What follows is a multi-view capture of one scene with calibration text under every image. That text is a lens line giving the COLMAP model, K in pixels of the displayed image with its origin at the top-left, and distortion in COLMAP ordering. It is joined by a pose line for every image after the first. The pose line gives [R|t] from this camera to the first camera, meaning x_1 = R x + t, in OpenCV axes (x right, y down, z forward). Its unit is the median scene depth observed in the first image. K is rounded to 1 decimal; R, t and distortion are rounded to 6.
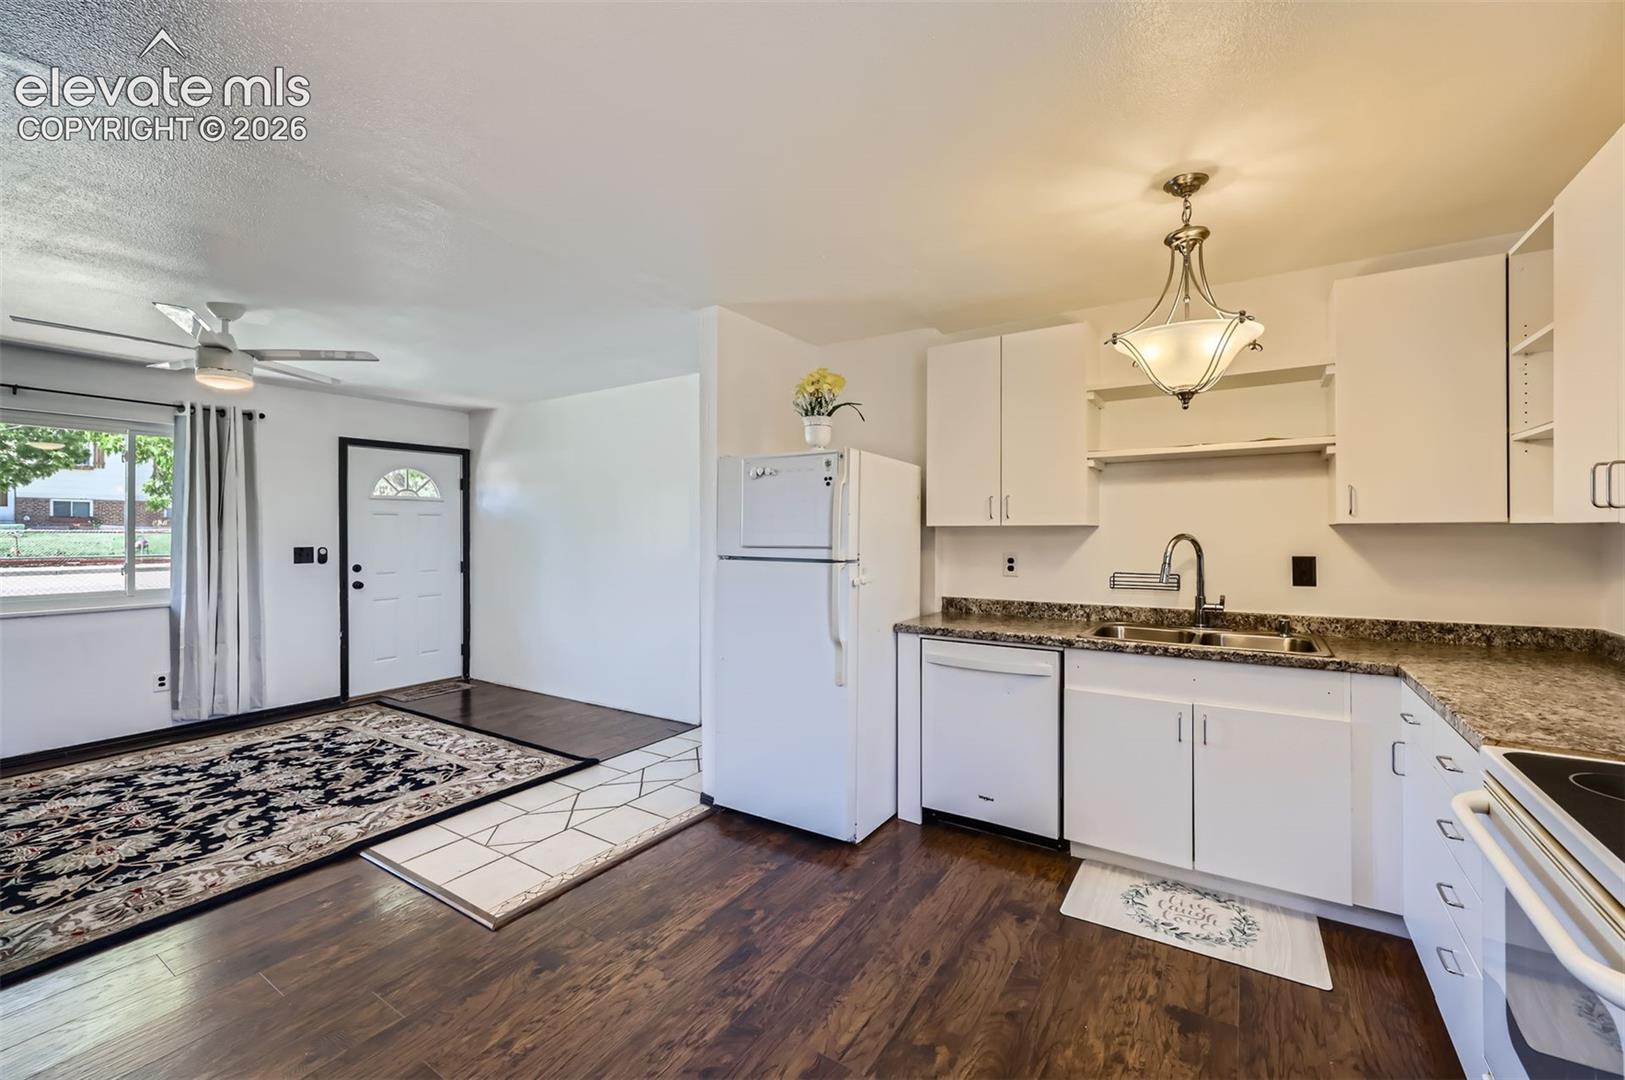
lens RADIAL K [[658.9, 0, 820.8], [0, 658.9, 530.2], [0, 0, 1]] dist [-0.003298, -0.000437]
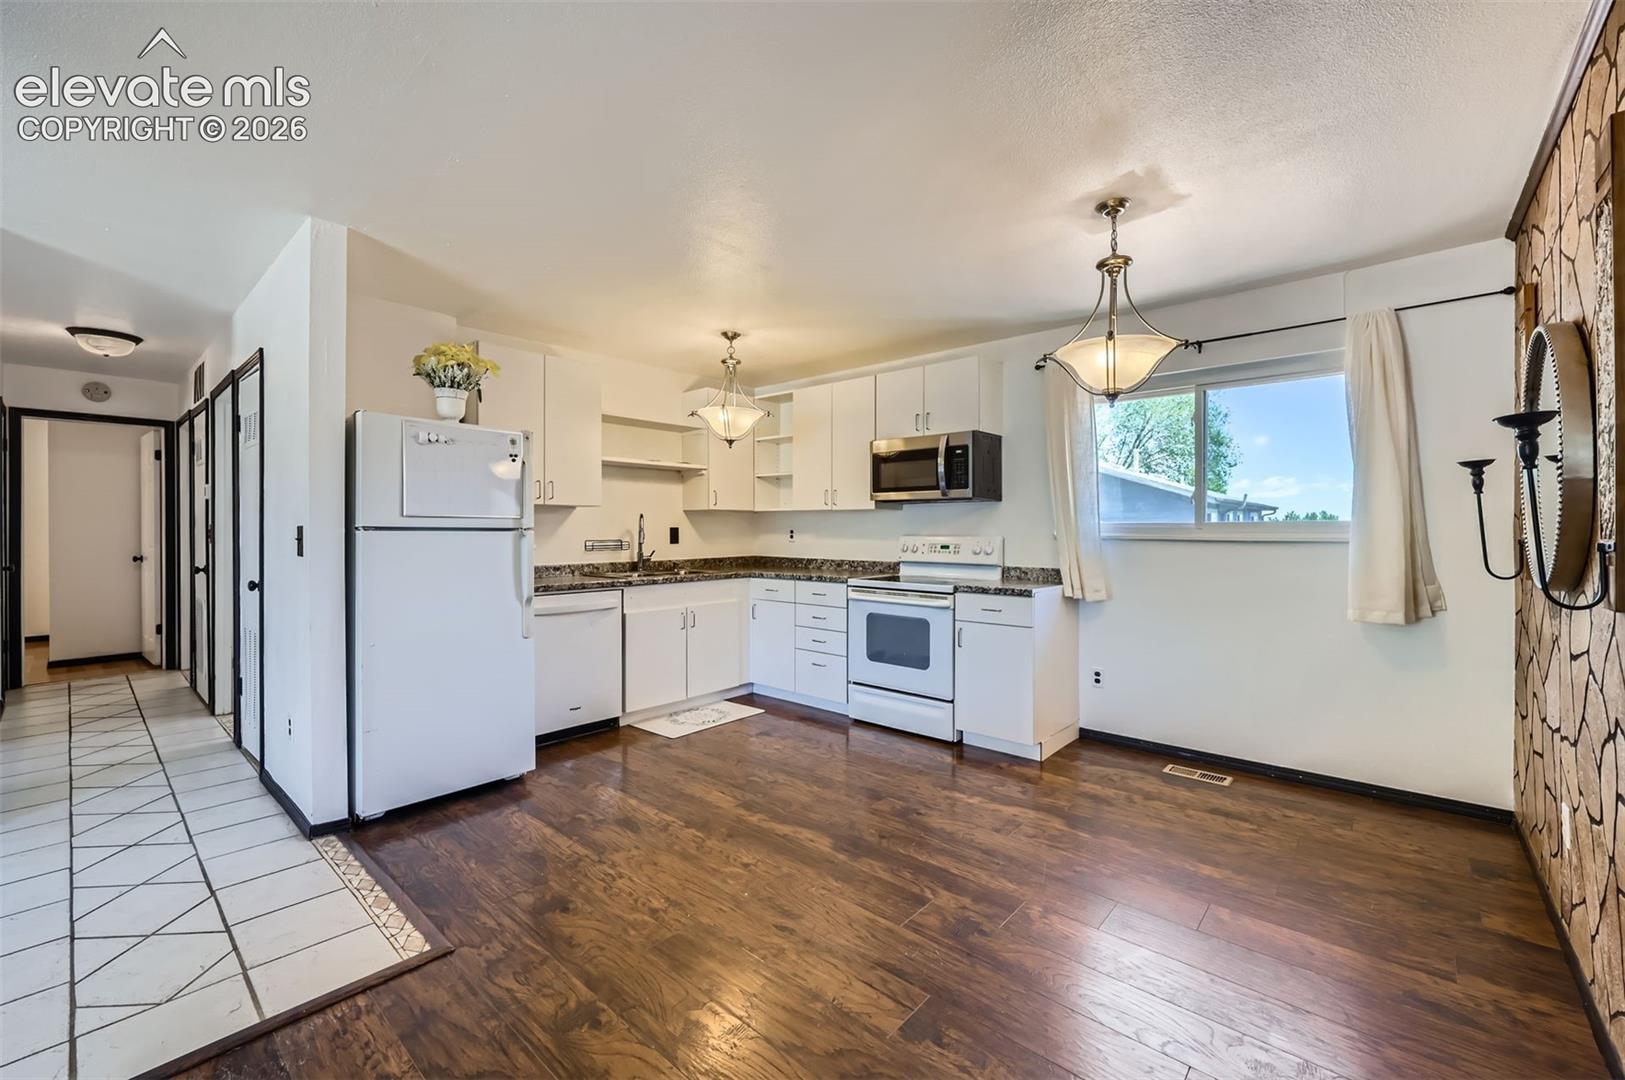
lens RADIAL K [[658.9, 0, 822.0], [0, 658.9, 533.2], [0, 0, 1]] dist [-0.003298, -0.000437]
pose [[0.150824, -0.004134, 0.988552, -1.155565], [-0.002872, 0.999985, 0.004620, 0.052680], [-0.988556, -0.003536, 0.150810, 0.360231]]
